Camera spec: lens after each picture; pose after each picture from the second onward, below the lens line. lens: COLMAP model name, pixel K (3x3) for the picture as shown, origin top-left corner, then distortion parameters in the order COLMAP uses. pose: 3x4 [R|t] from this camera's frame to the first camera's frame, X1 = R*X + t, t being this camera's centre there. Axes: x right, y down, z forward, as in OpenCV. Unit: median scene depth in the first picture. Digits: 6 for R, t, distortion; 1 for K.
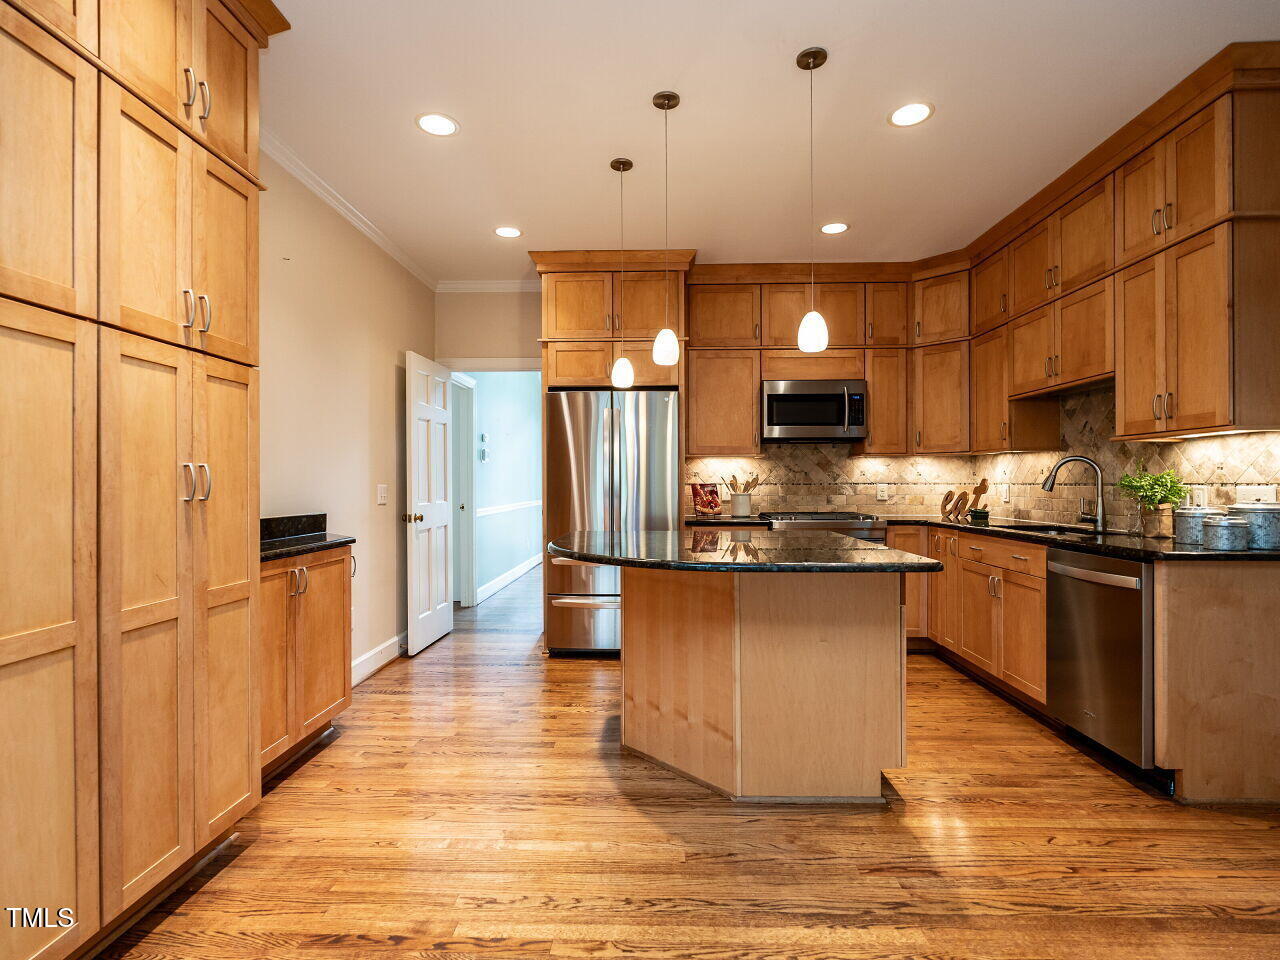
lens RADIAL K [[658.0, 0, 637.9], [0, 658.0, 480.1], [0, 0, 1]] dist [-0.005706, 0.000229]
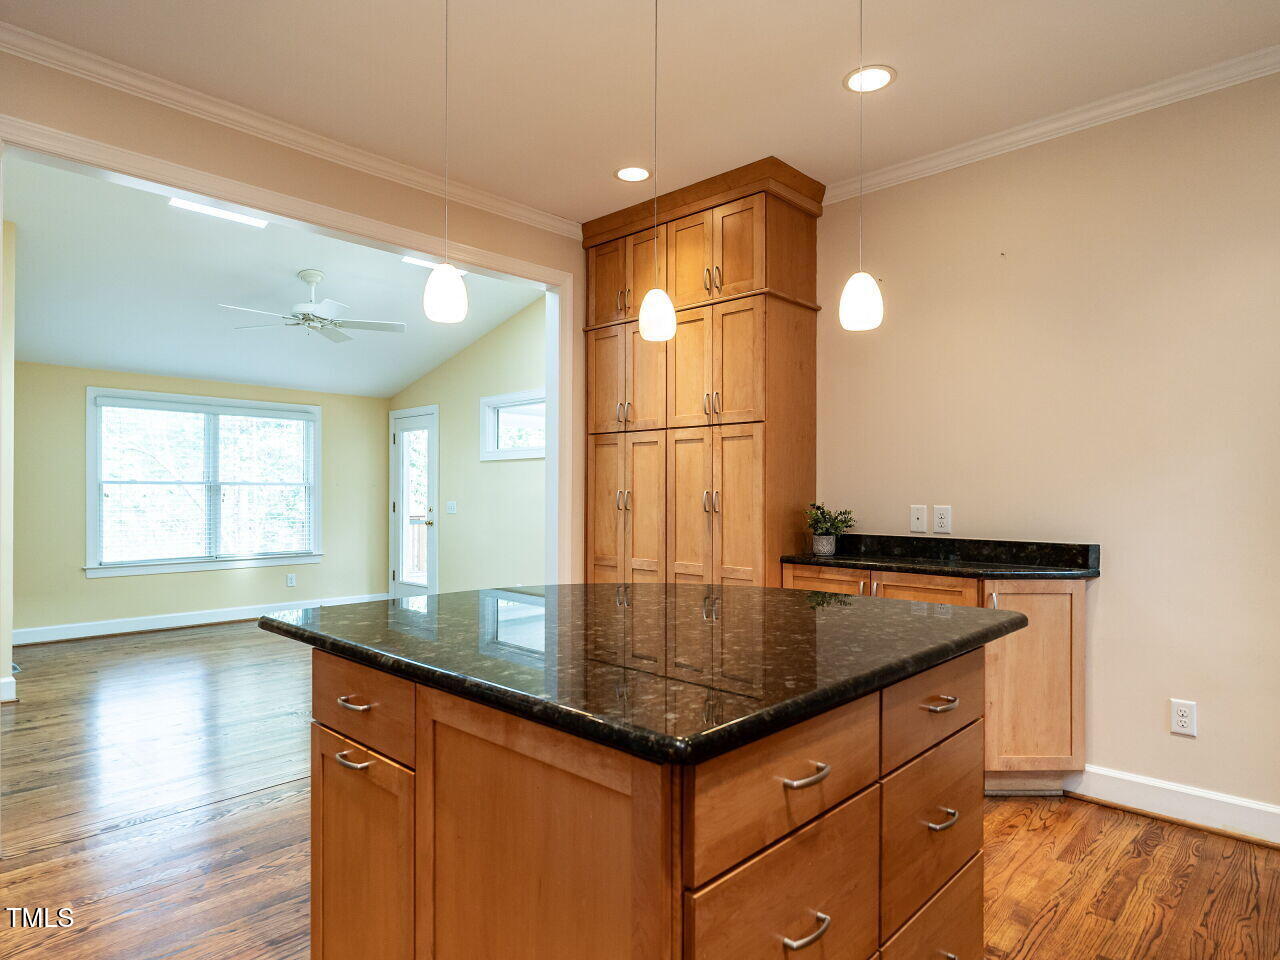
lens RADIAL K [[750.1, 0, 636.6], [0, 750.1, 488.6], [0, 0, 1]] dist [-0.006109, -0.001080]
pose [[-0.669994, -0.002065, -0.742364, 0.945838], [0.003285, 0.999978, -0.005746, -0.020599], [0.742359, -0.006288, -0.669973, 2.214302]]
